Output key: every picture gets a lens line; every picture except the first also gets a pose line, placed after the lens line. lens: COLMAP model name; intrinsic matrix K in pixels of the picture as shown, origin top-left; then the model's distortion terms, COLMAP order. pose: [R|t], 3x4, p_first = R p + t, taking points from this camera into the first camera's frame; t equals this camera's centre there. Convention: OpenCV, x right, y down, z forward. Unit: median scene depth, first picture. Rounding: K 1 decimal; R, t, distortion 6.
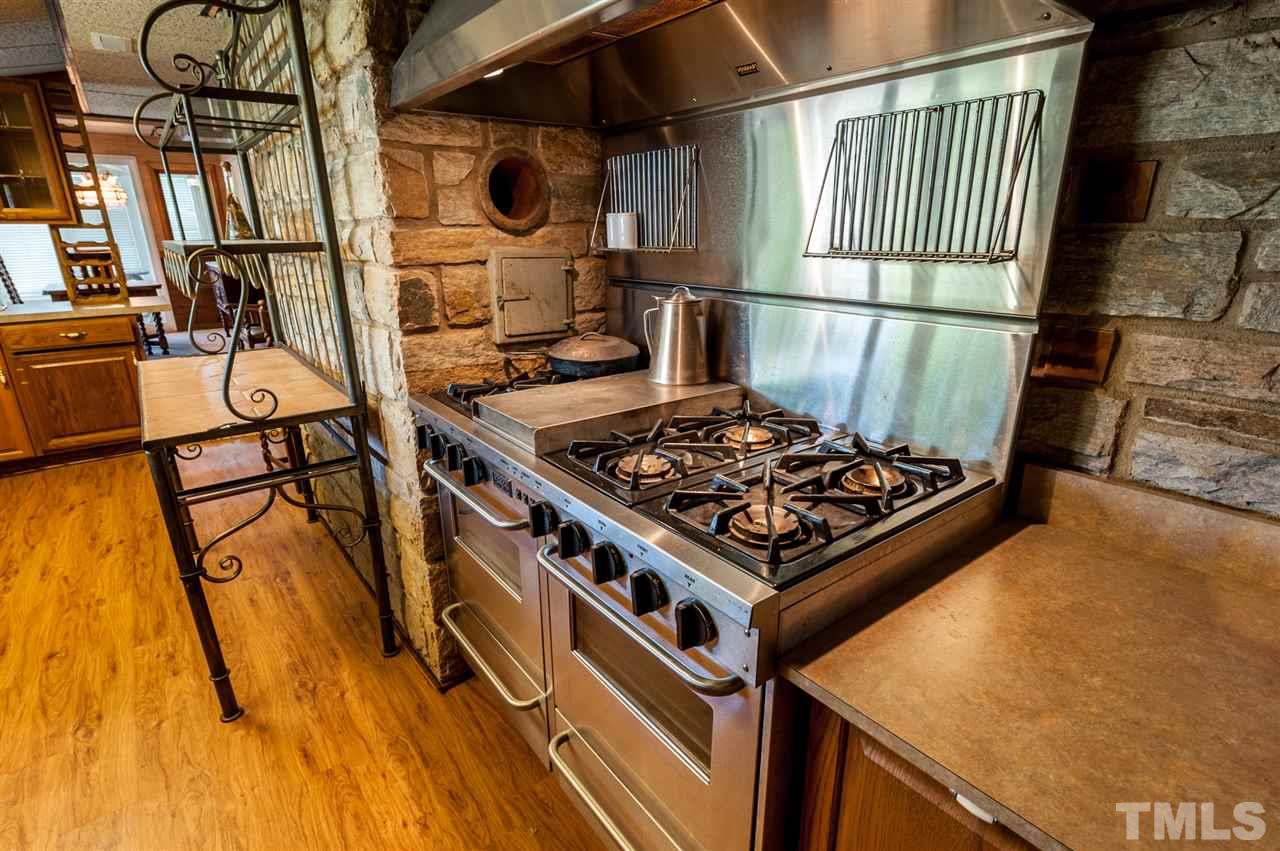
lens RADIAL K [[622.4, 0, 640.0], [0, 622.4, 425.5], [0, 0, 1]] dist [0.004321, 0.000684]
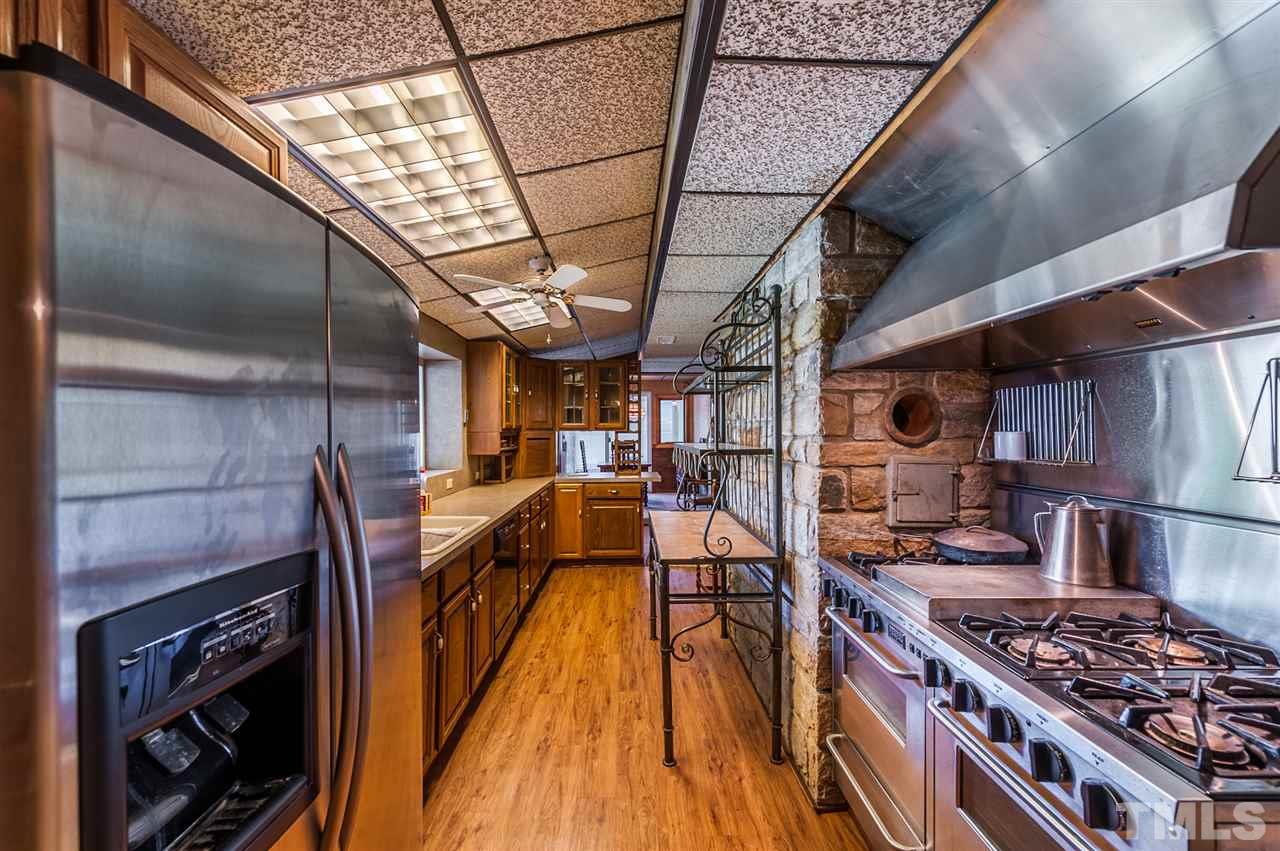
lens RADIAL K [[501.3, 0, 638.9], [0, 501.3, 432.0], [0, 0, 1]] dist [0.014884, -0.004944]
pose [[0.800574, 0.005338, -0.599210, -0.019448], [-0.180447, 0.955693, -0.232572, 0.021452], [0.571419, 0.294317, 0.766066, -0.177420]]
